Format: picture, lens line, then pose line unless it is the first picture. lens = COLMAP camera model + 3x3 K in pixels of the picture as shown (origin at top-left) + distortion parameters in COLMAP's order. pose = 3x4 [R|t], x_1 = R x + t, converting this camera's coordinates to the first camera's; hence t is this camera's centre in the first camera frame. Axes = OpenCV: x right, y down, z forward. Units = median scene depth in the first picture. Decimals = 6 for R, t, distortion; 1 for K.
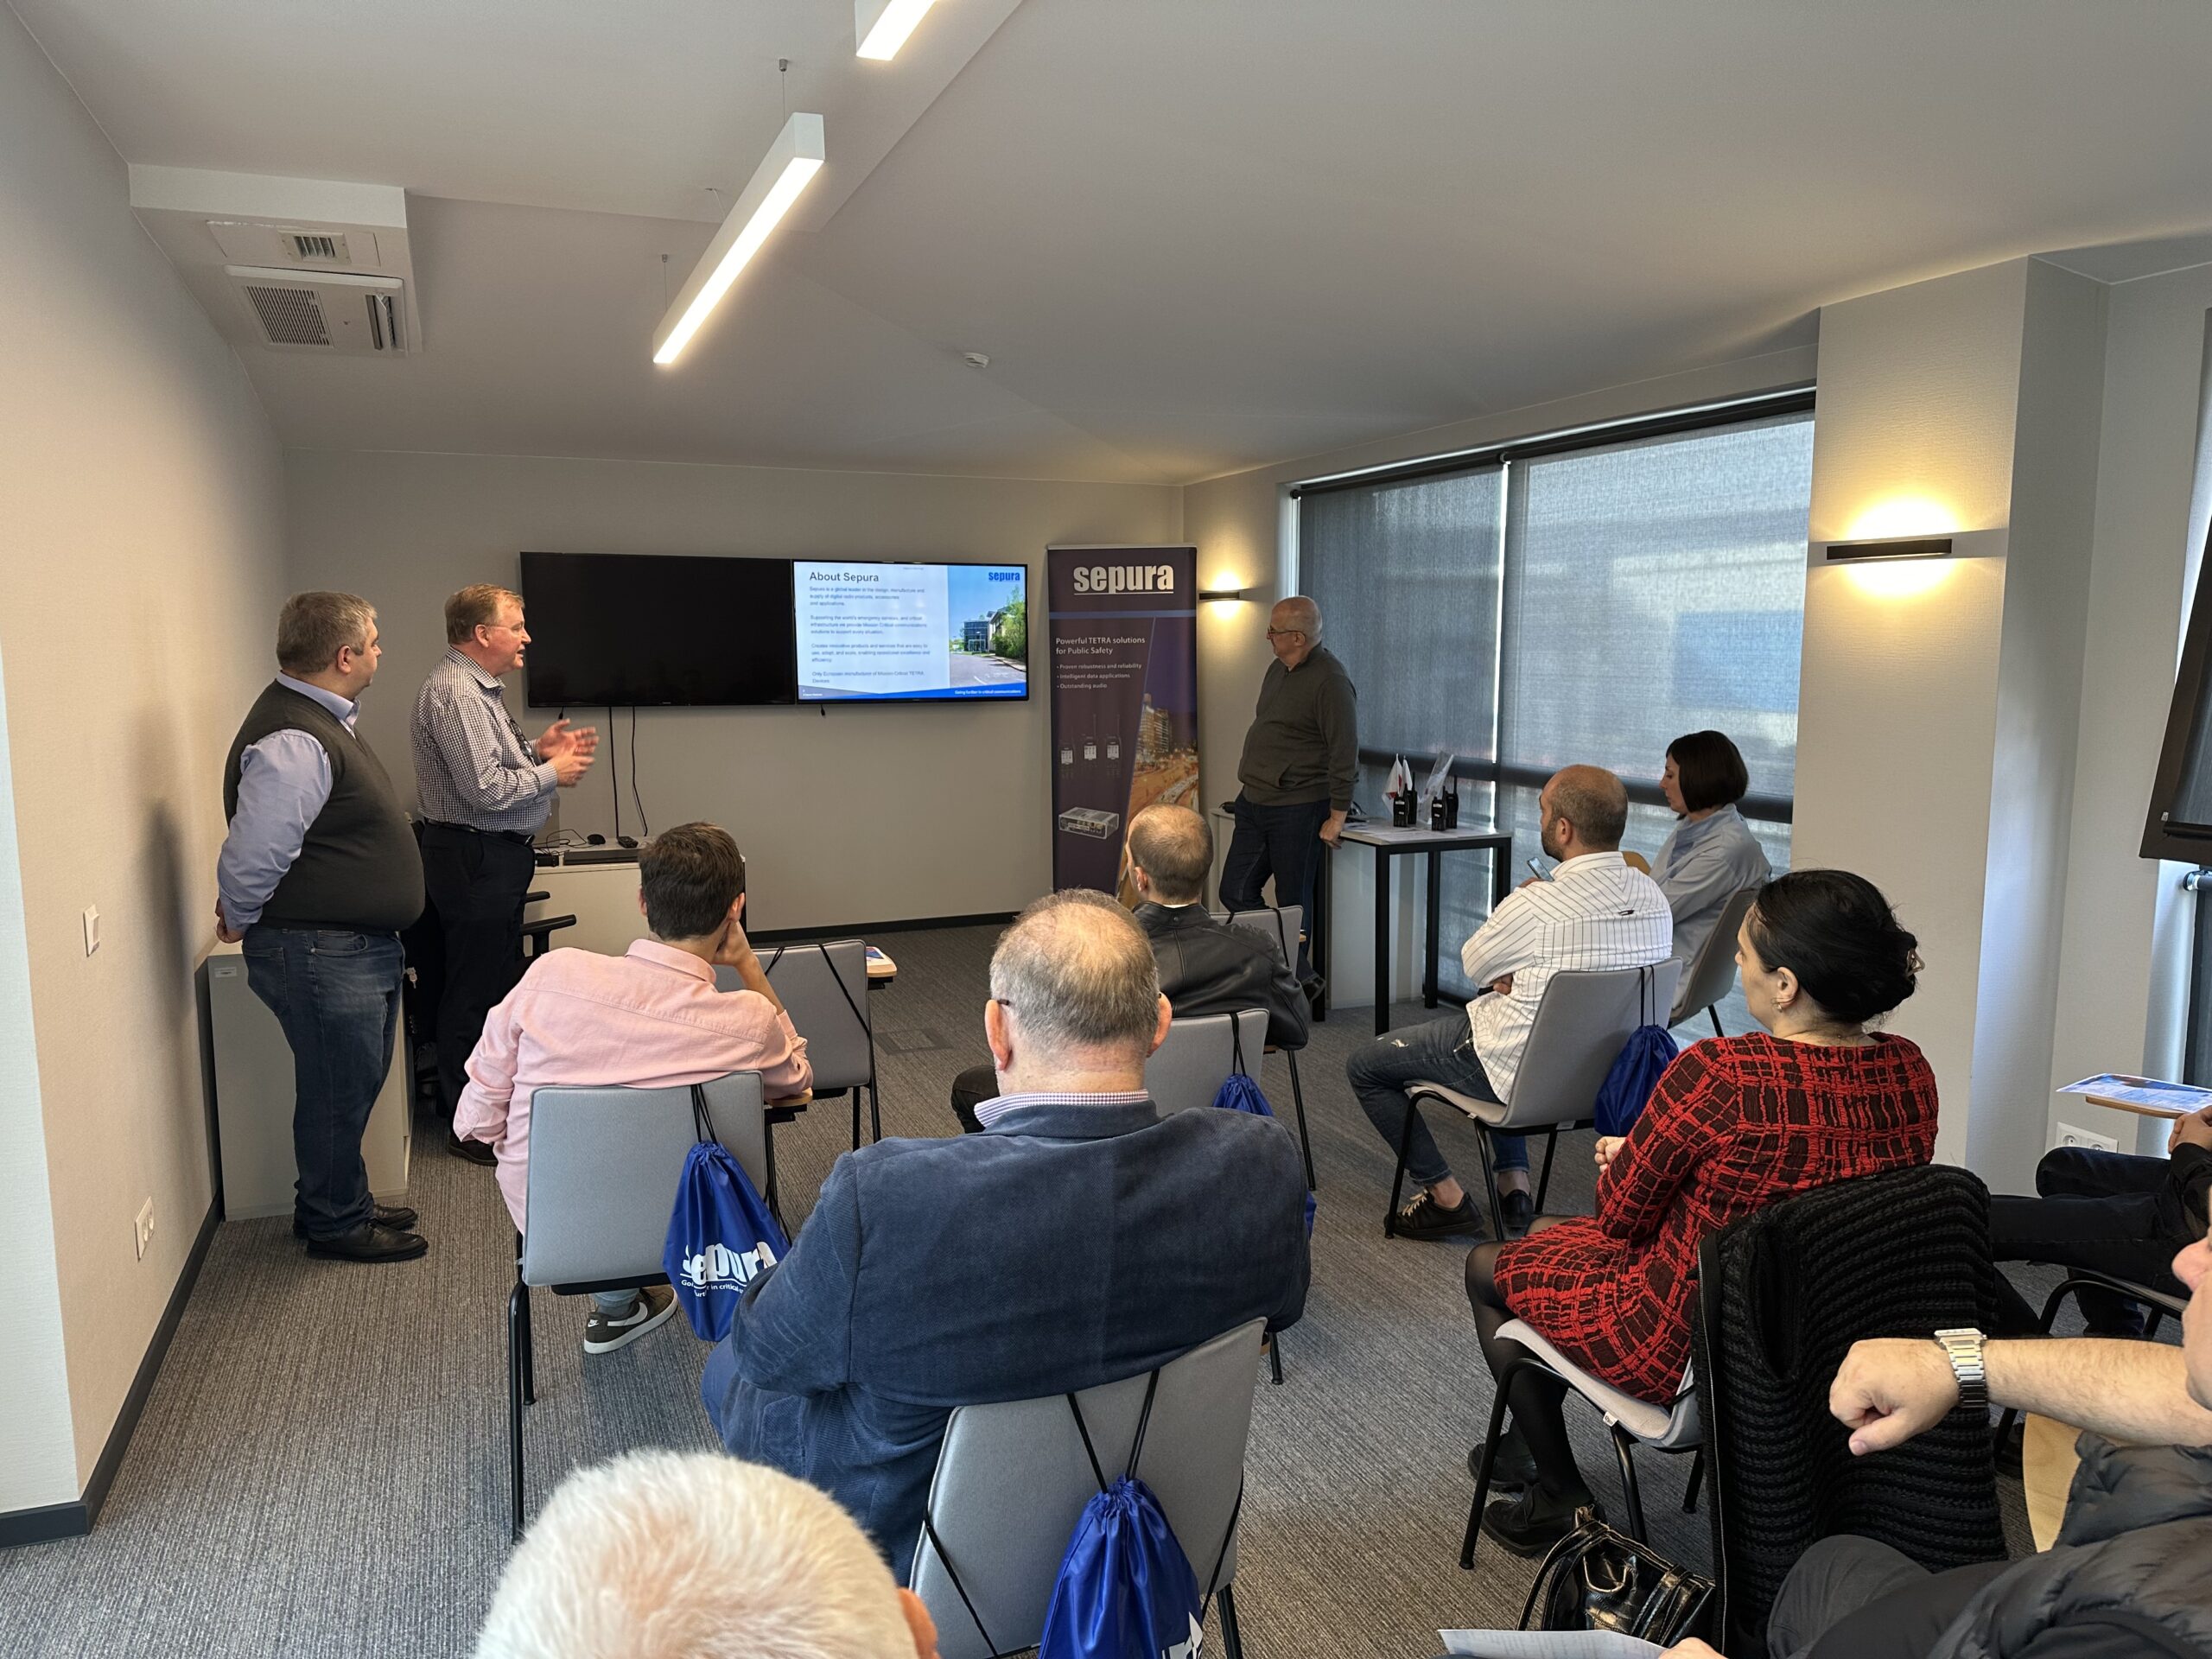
lens RADIAL K [[1533.7, 0, 1102.1], [0, 1533.7, 836.5], [0, 0, 1]] dist [0.080473, -0.096429]
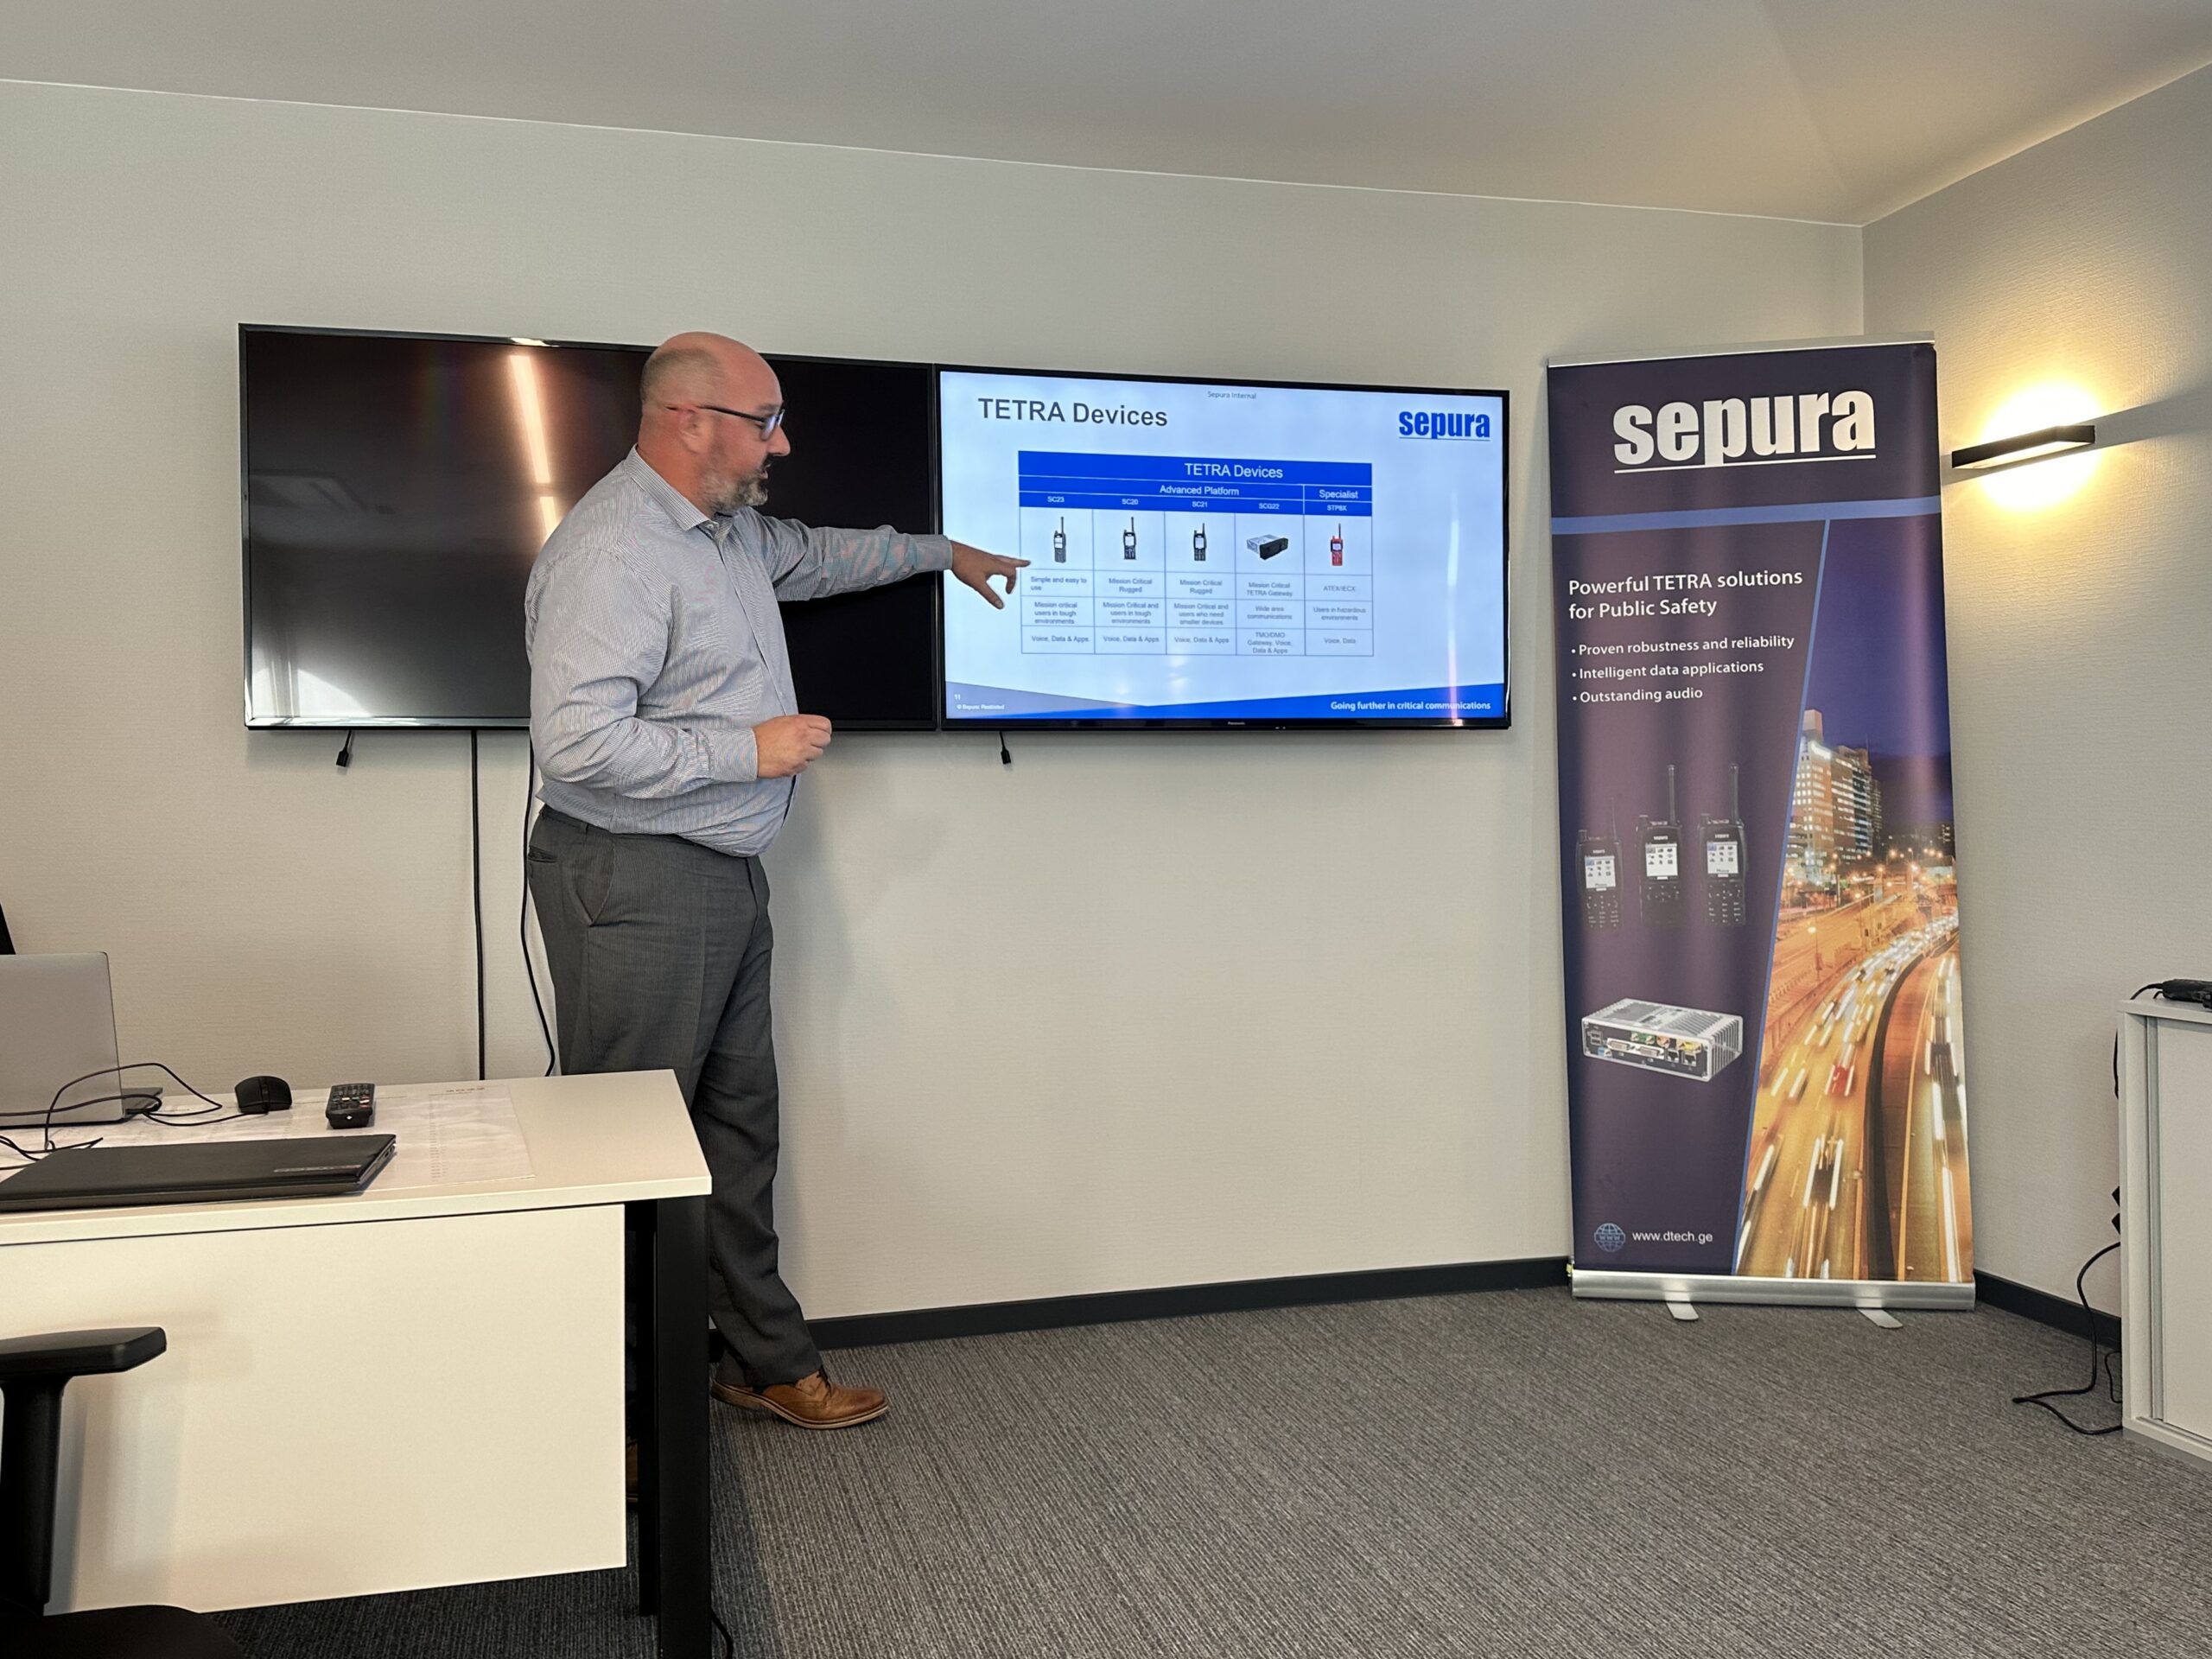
lens RADIAL K [[1899.2, 0, 1117.8], [0, 1899.2, 820.0], [0, 0, 1]] dist [0.063253, -0.097738]
pose [[0.993642, -0.009793, -0.112159, -0.093446], [-0.004055, 0.992451, -0.122577, -0.004175], [0.112512, 0.122253, 0.986101, 0.501677]]
